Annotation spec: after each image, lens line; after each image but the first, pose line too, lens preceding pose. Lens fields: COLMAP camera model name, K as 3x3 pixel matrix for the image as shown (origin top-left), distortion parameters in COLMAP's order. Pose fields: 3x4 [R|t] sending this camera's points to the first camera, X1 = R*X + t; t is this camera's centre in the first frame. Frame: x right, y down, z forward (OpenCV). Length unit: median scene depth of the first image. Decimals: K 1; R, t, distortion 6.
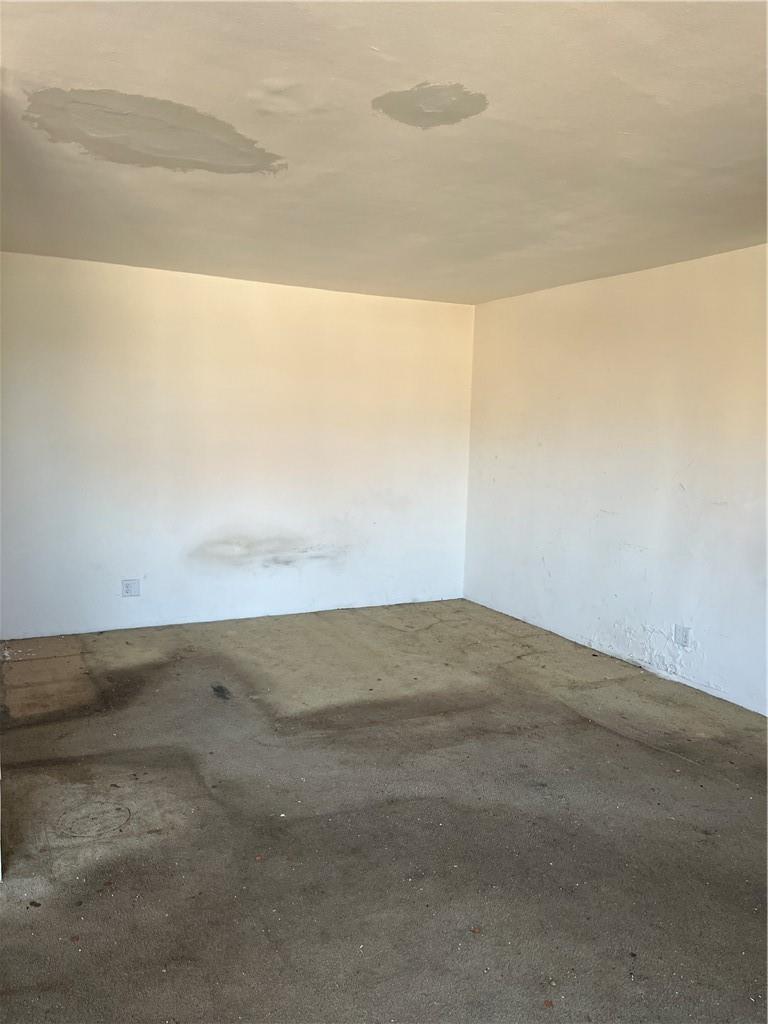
lens RADIAL K [[772.2, 0, 390.2], [0, 772.2, 509.9], [0, 0, 1]] dist [0.054811, -0.069274]
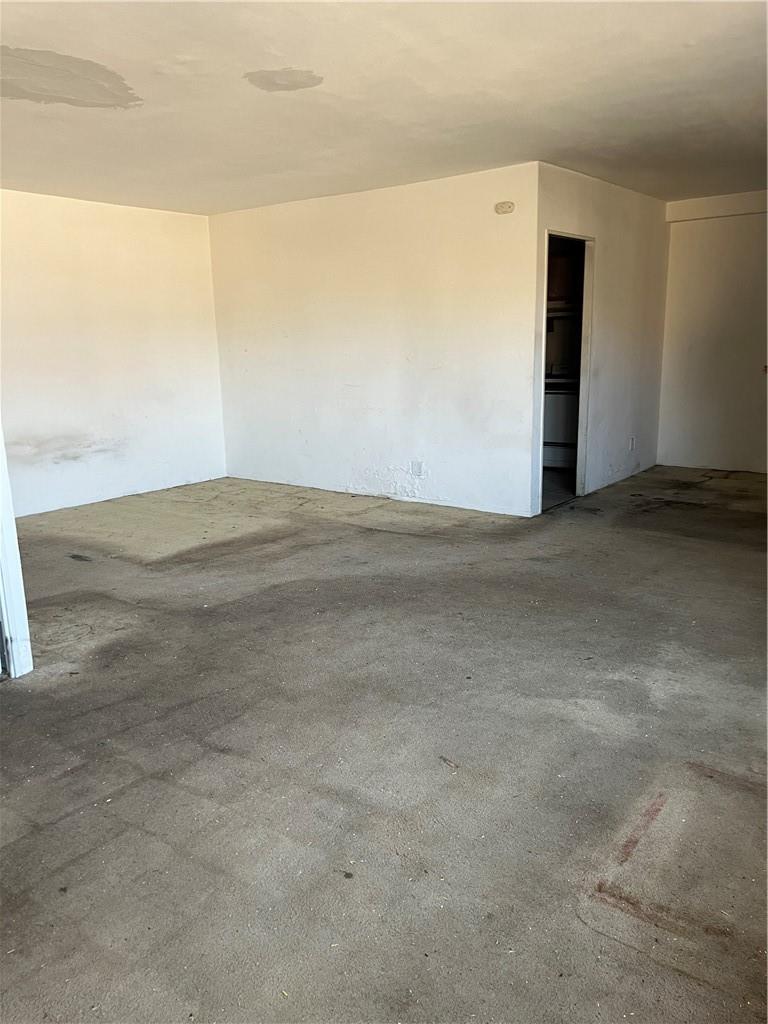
lens RADIAL K [[772.2, 0, 377.7], [0, 772.2, 508.8], [0, 0, 1]] dist [0.054811, -0.069274]
pose [[0.907148, -0.138594, 0.397334, -0.290686], [0.094293, 0.987145, 0.129045, 0.056959], [-0.410112, -0.079597, 0.908555, -0.270903]]
